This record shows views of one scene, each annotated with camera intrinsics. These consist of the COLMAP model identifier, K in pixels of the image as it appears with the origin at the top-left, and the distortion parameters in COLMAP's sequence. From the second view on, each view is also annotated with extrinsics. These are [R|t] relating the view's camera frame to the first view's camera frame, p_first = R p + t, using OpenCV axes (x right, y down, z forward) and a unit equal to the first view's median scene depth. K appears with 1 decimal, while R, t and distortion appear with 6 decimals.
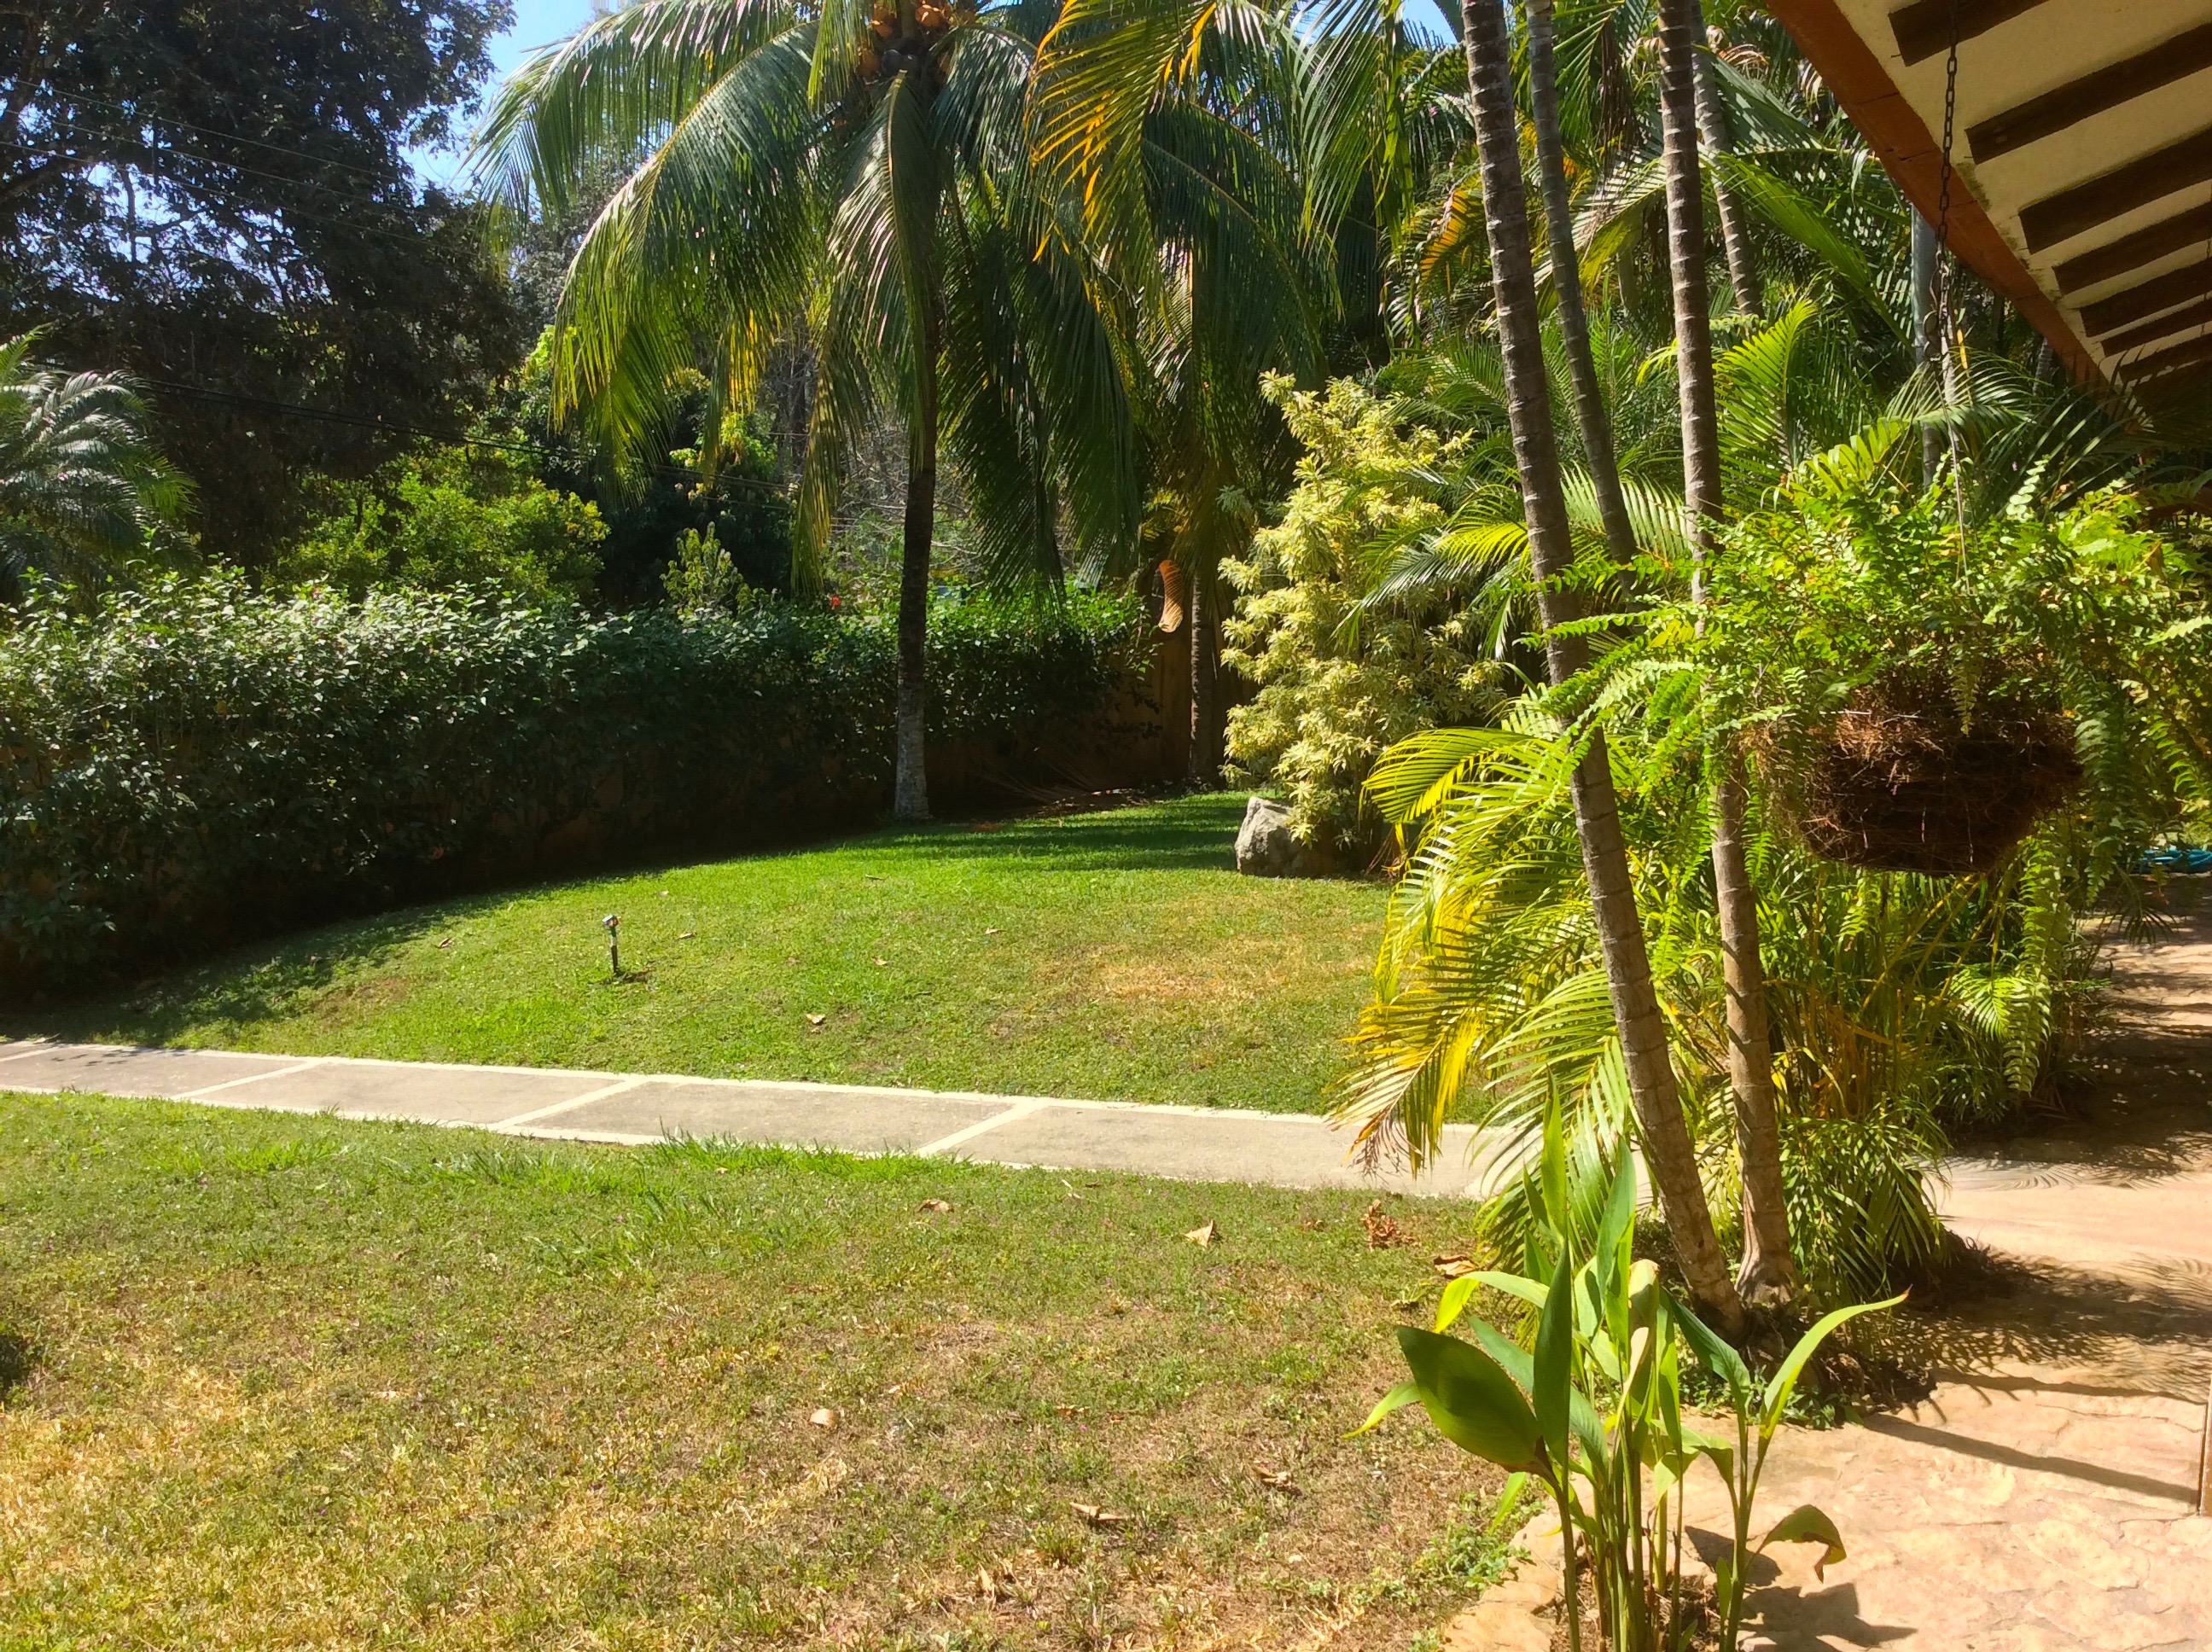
lens RADIAL K [[2024.0, 0, 1106.0], [0, 2024.0, 826.0], [0, 0, 1]] dist [0.126883, -0.288944]
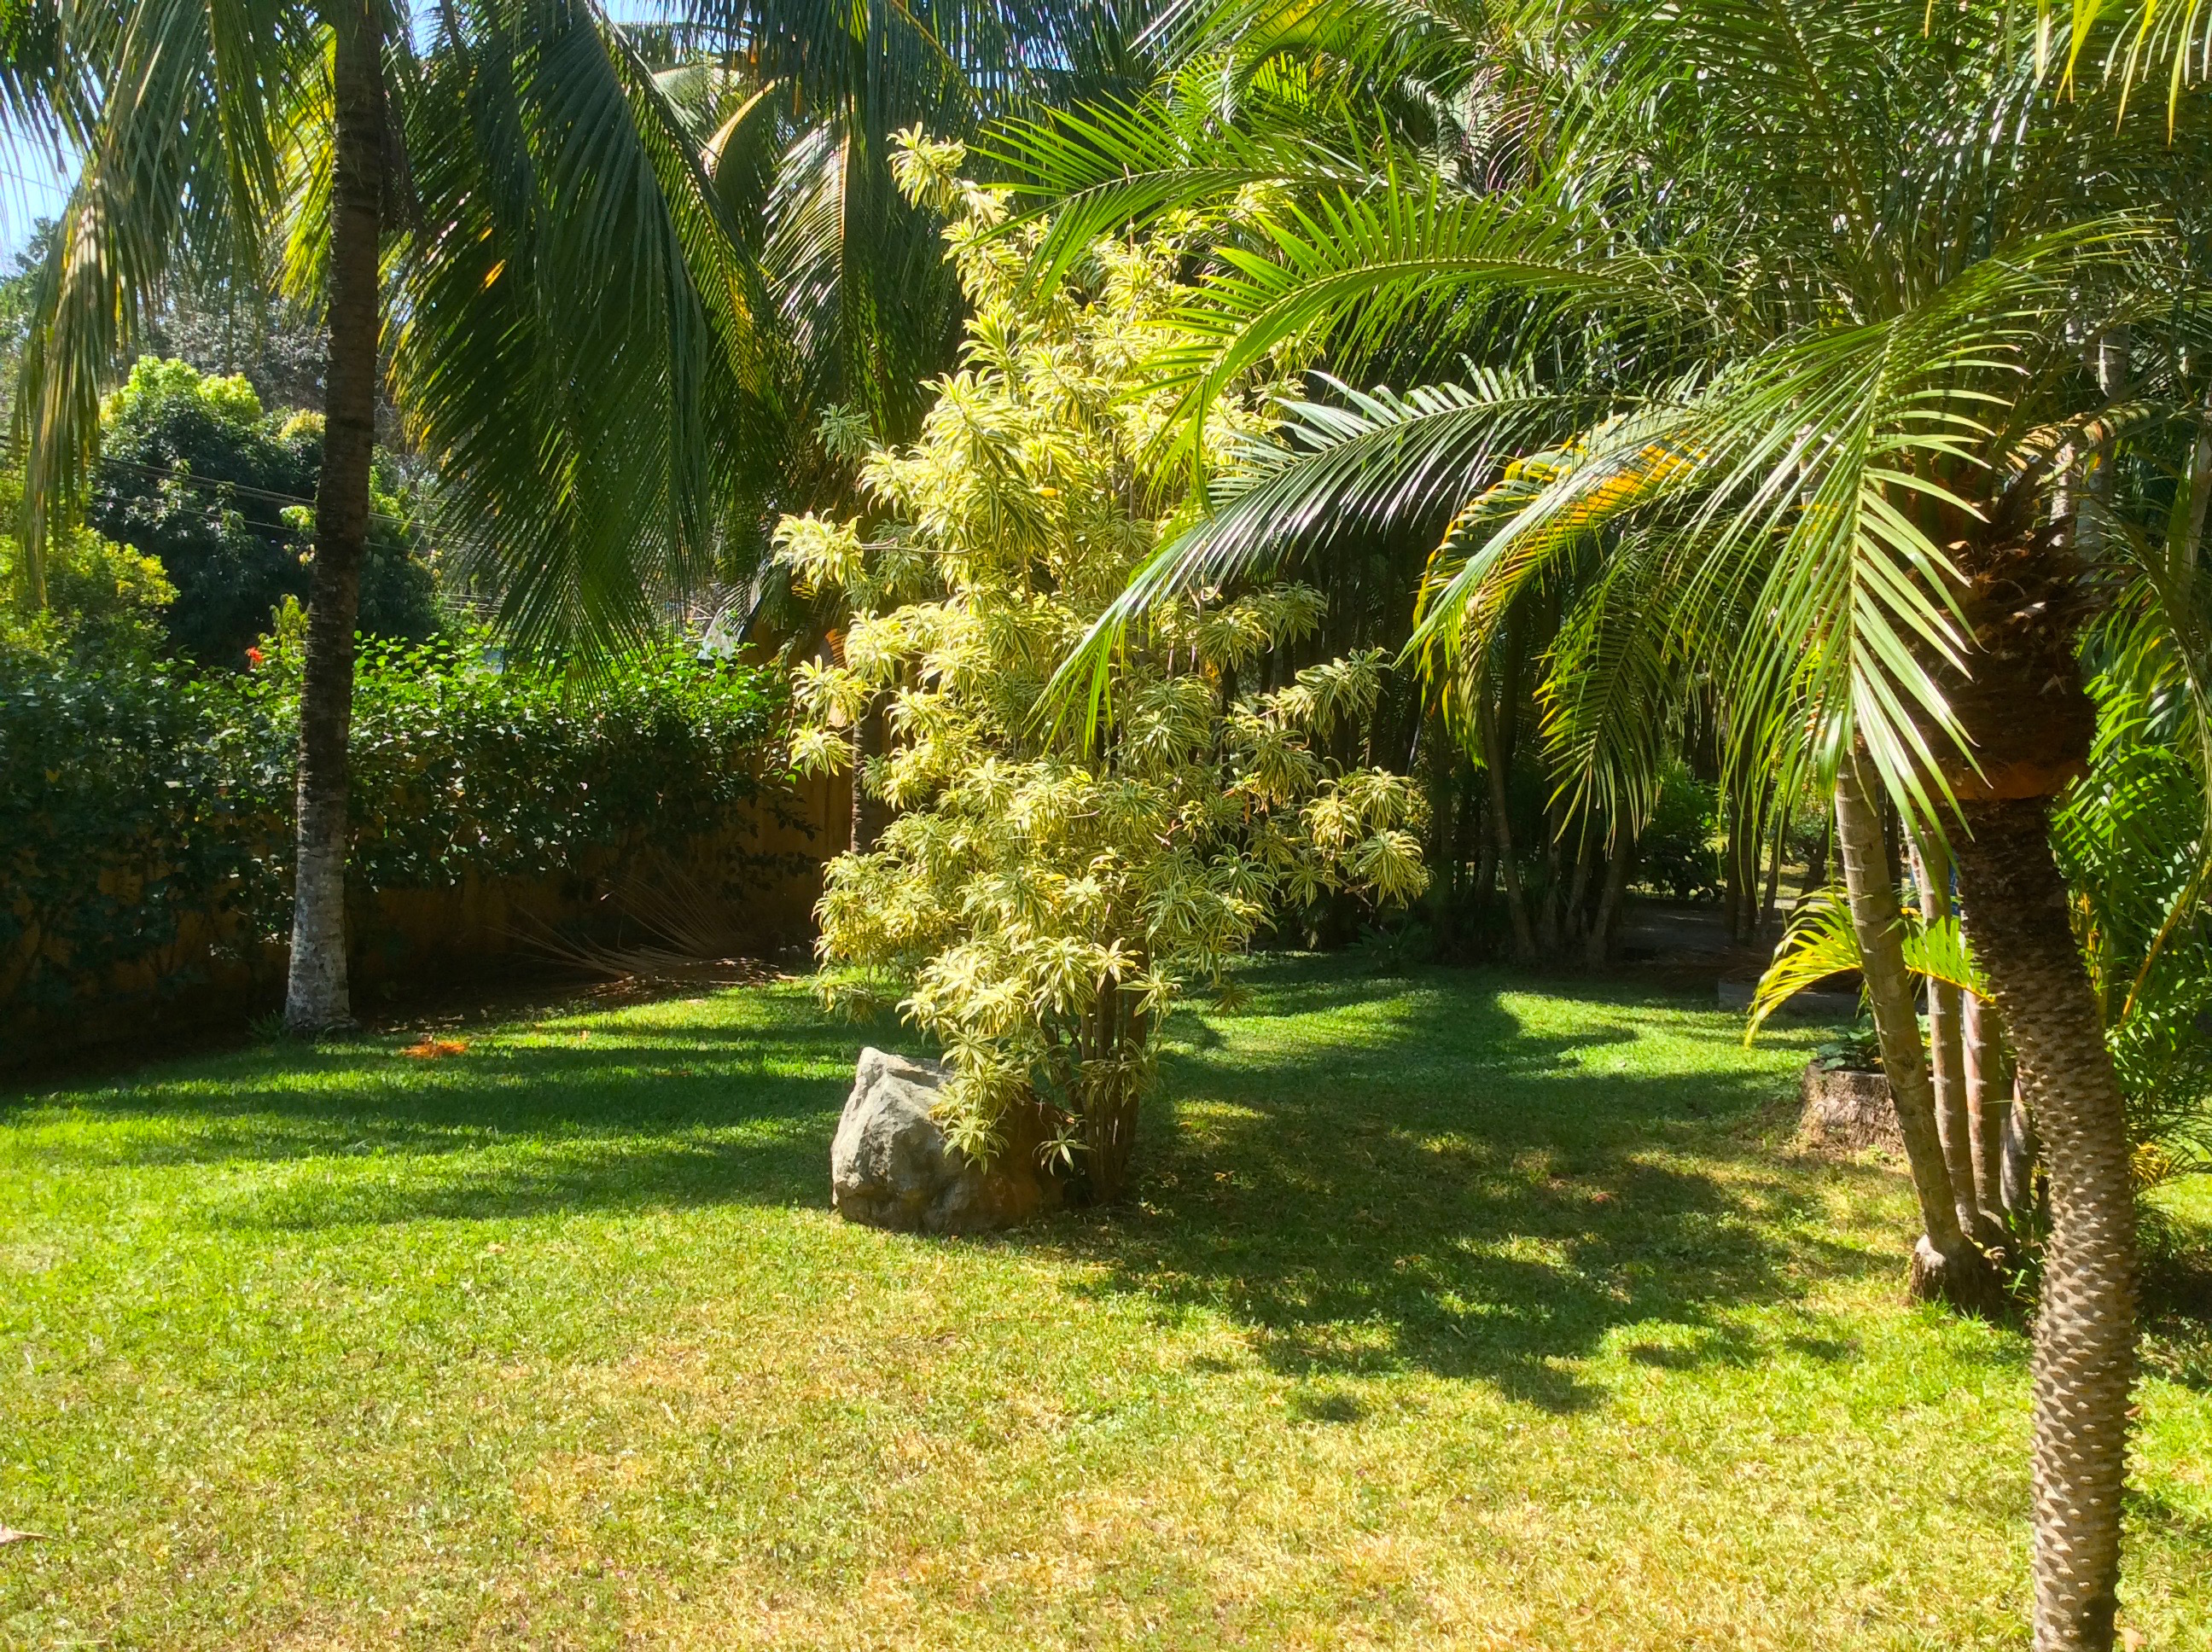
lens RADIAL K [[2024.0, 0, 1106.0], [0, 2024.0, 826.0], [0, 0, 1]] dist [0.126883, -0.288944]
pose [[0.991679, 0.023249, 0.126617, 0.069286], [-0.016008, 0.998193, -0.057912, -0.041506], [-0.127735, 0.055403, 0.990260, 0.548550]]
